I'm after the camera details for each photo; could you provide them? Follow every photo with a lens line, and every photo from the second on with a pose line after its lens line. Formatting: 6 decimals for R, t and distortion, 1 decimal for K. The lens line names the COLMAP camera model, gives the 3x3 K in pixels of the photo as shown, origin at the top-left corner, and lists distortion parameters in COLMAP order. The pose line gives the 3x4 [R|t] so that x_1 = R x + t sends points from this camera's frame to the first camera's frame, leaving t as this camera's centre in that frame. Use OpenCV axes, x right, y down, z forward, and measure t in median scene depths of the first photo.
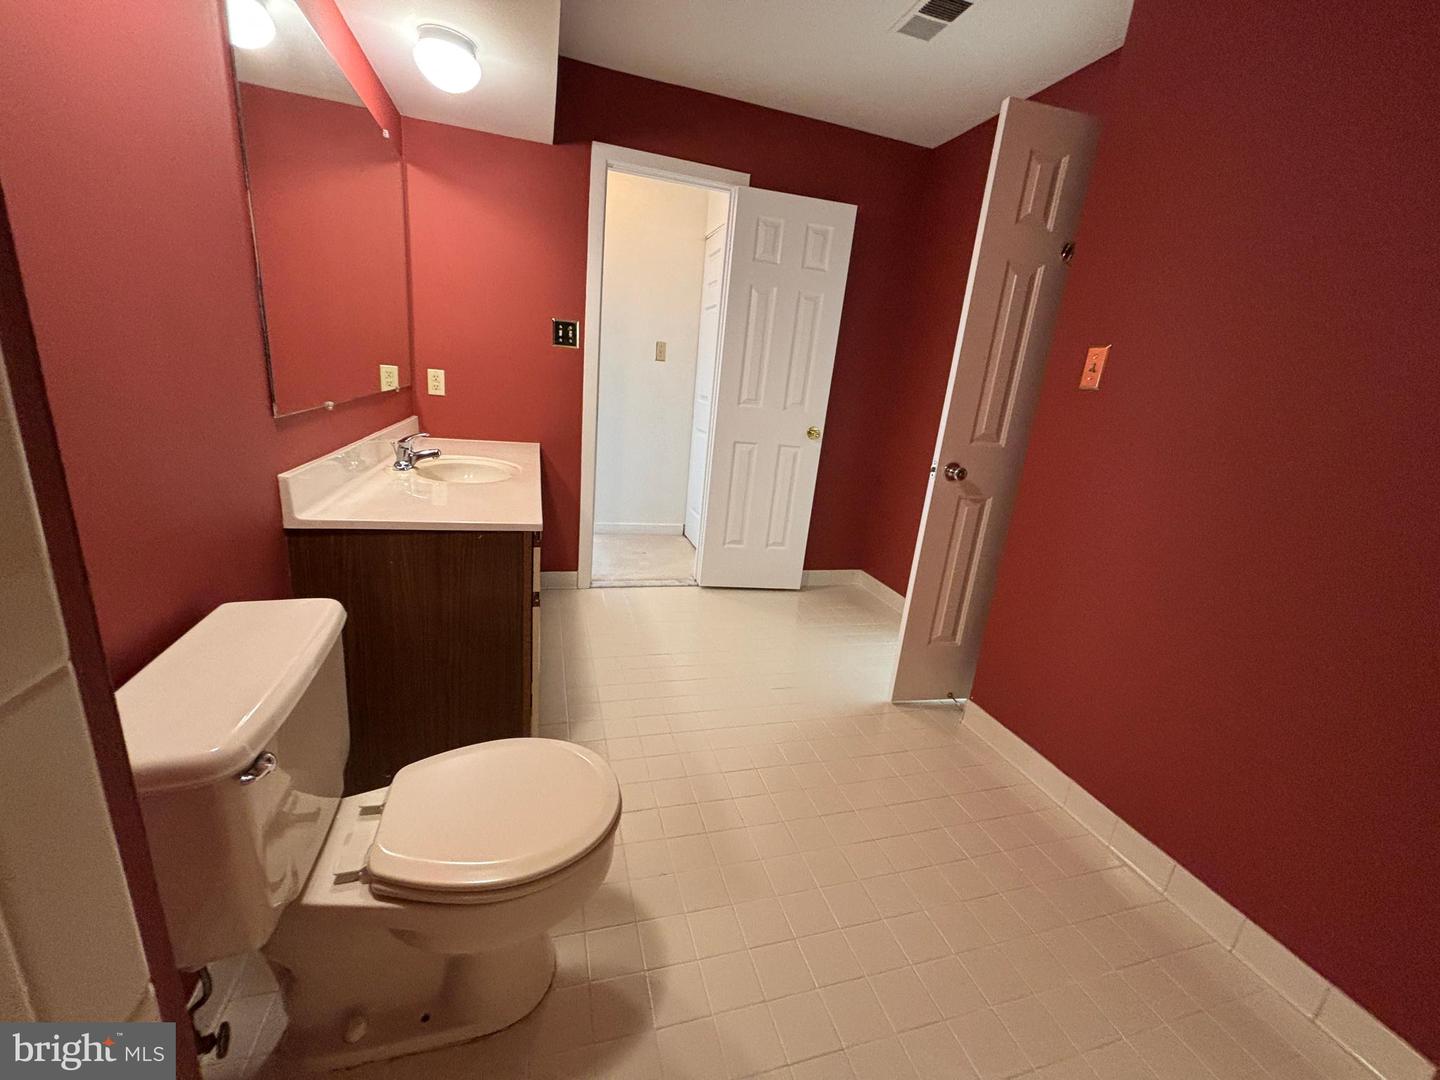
lens RADIAL K [[579.1, 0, 719.2], [0, 579.1, 541.8], [0, 0, 1]] dist [-0.000797, 0.000134]
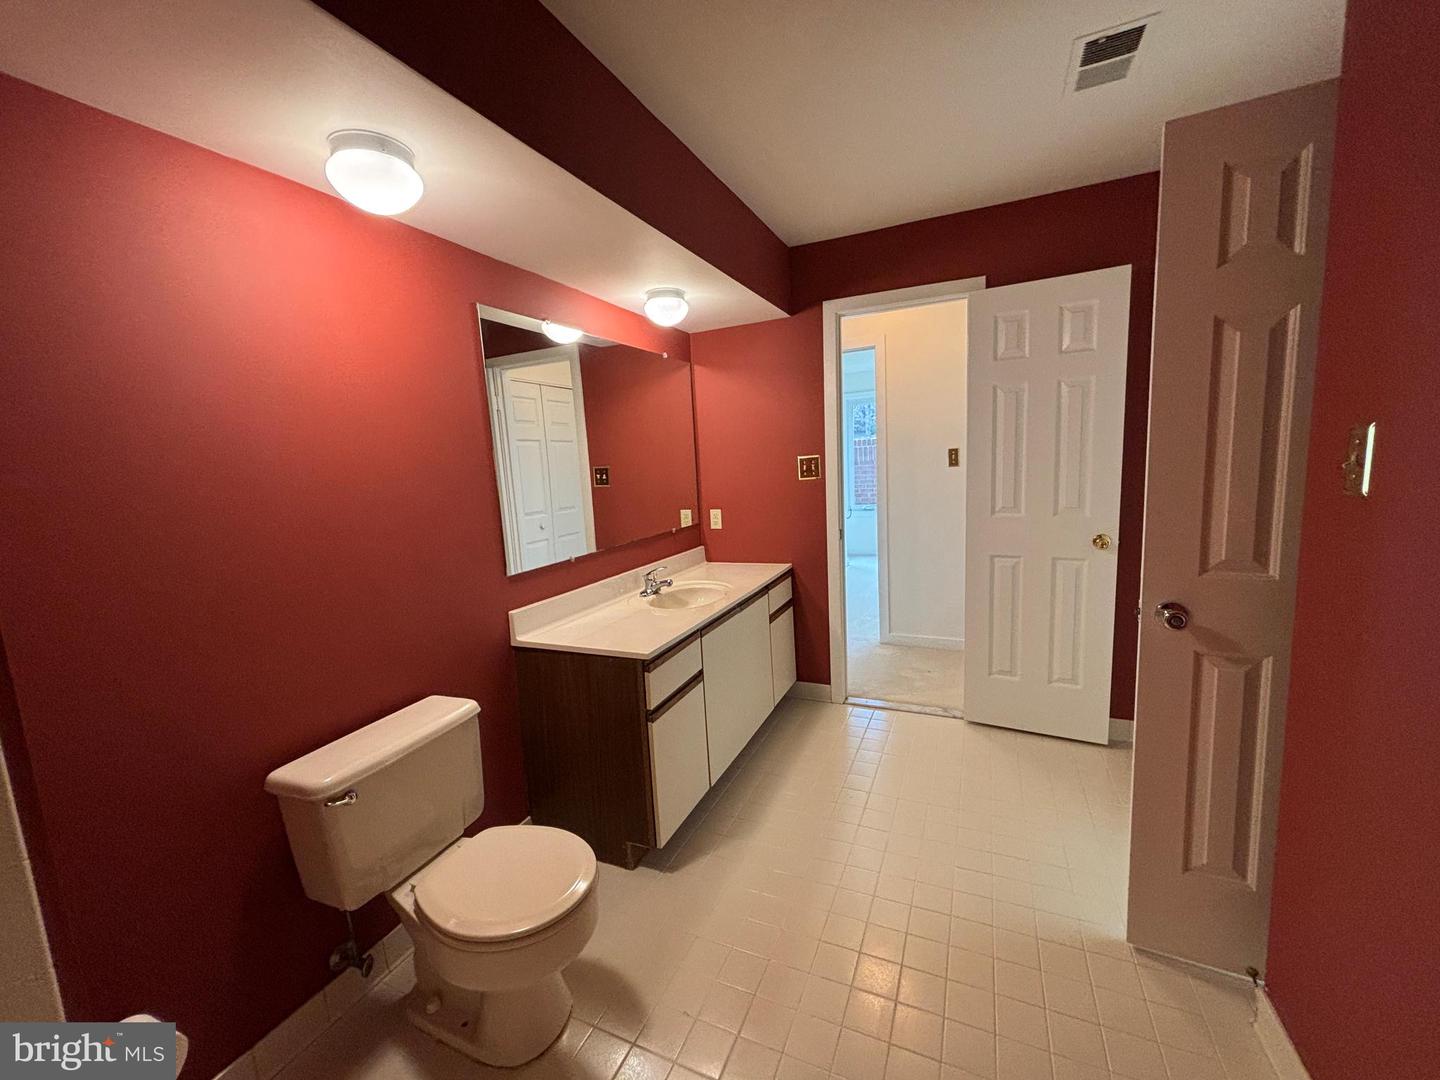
lens RADIAL K [[579.1, 0, 717.2], [0, 579.1, 540.2], [0, 0, 1]] dist [-0.000797, 0.000134]
pose [[0.743709, -0.043828, -0.667066, 0.348301], [-0.061126, 0.989210, -0.133143, -0.063506], [0.665703, 0.139795, 0.733005, 0.089786]]
